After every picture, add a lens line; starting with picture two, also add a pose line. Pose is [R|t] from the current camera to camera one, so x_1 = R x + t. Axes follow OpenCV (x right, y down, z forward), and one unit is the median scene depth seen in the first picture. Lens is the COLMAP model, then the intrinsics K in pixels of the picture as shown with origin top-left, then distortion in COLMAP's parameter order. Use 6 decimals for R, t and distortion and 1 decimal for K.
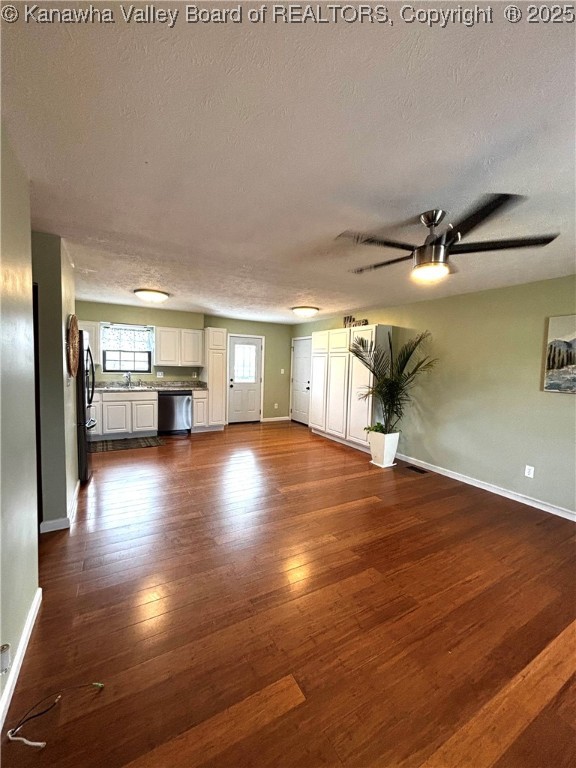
lens RADIAL K [[310.3, 0, 288.0], [0, 310.3, 384.0], [0, 0, 1]] dist [0.014196, -0.004054]
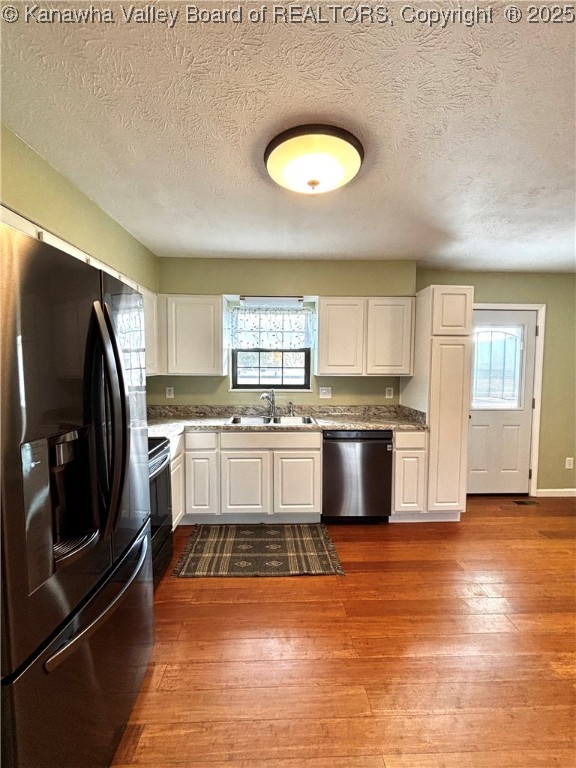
lens RADIAL K [[310.3, 0, 288.0], [0, 310.3, 384.0], [0, 0, 1]] dist [0.014196, -0.004054]
pose [[0.884601, 0.002192, -0.466344, -0.231534], [-0.009497, 0.999866, -0.013315, -0.038434], [0.466253, 0.016207, 0.884503, 0.526723]]
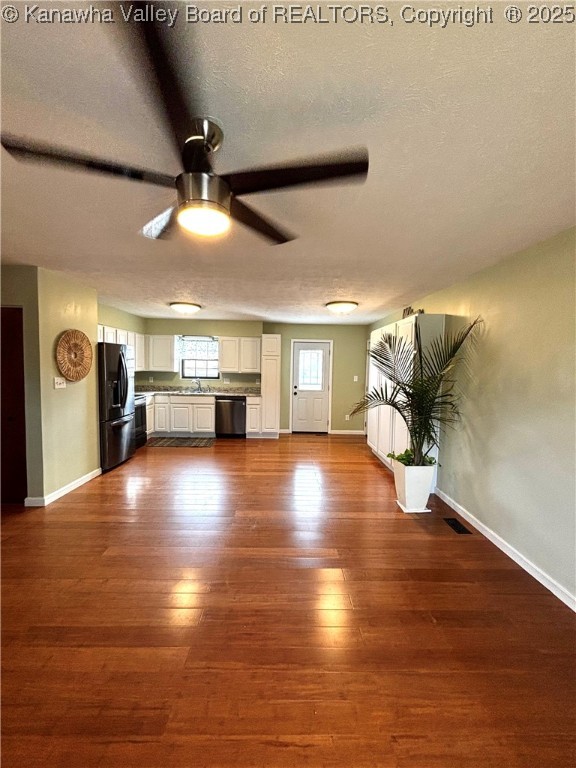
lens RADIAL K [[310.3, 0, 288.0], [0, 310.3, 384.0], [0, 0, 1]] dist [0.014196, -0.004054]
pose [[0.876703, 0.013148, -0.480853, 0.300658], [-0.025551, 0.999488, -0.019256, -0.004348], [0.480353, 0.029168, 0.876590, 0.168239]]
